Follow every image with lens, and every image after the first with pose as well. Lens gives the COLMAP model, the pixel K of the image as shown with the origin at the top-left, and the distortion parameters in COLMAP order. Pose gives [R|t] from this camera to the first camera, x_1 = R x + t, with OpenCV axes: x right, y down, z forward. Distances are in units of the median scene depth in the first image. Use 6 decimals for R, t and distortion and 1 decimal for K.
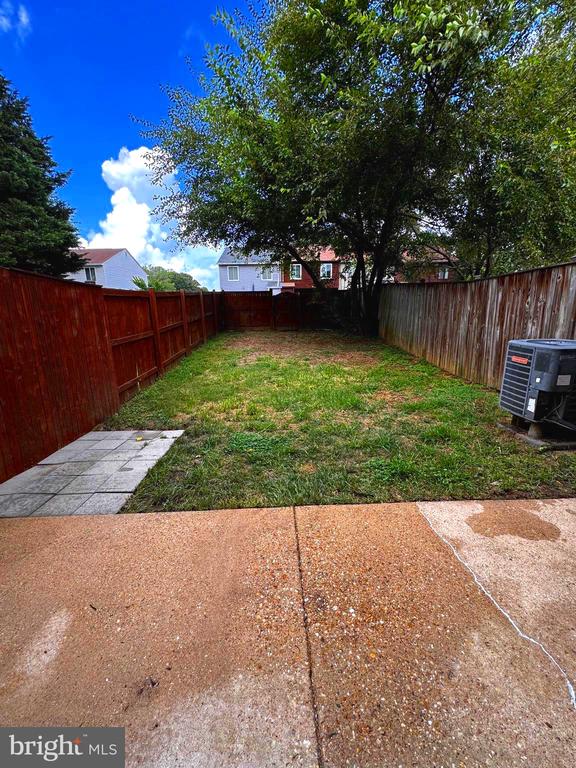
lens RADIAL K [[306.6, 0, 286.9], [0, 306.6, 384.6], [0, 0, 1]] dist [-0.001850, -0.000044]
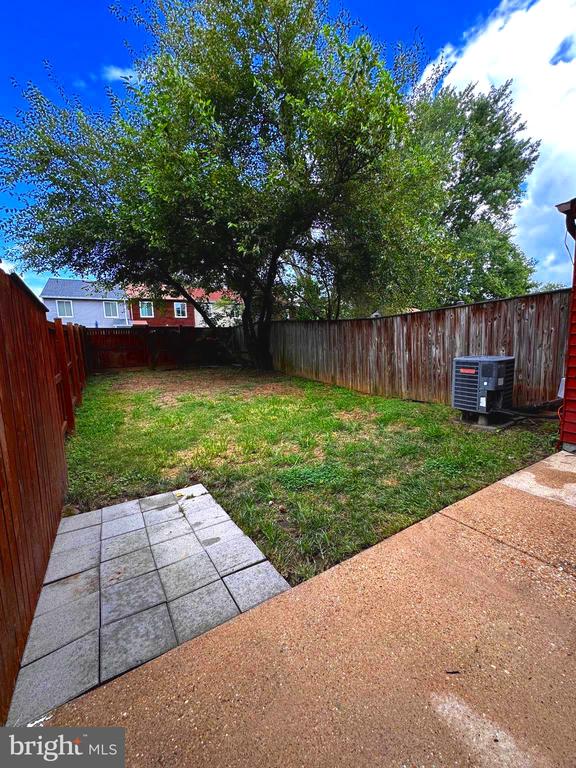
lens RADIAL K [[306.6, 0, 286.9], [0, 306.6, 384.6], [0, 0, 1]] dist [-0.001850, -0.000044]
pose [[0.874170, -0.080604, 0.478883, -0.538215], [0.138561, 0.986535, -0.086884, -0.010984], [-0.465432, 0.142306, 0.873569, 0.149841]]
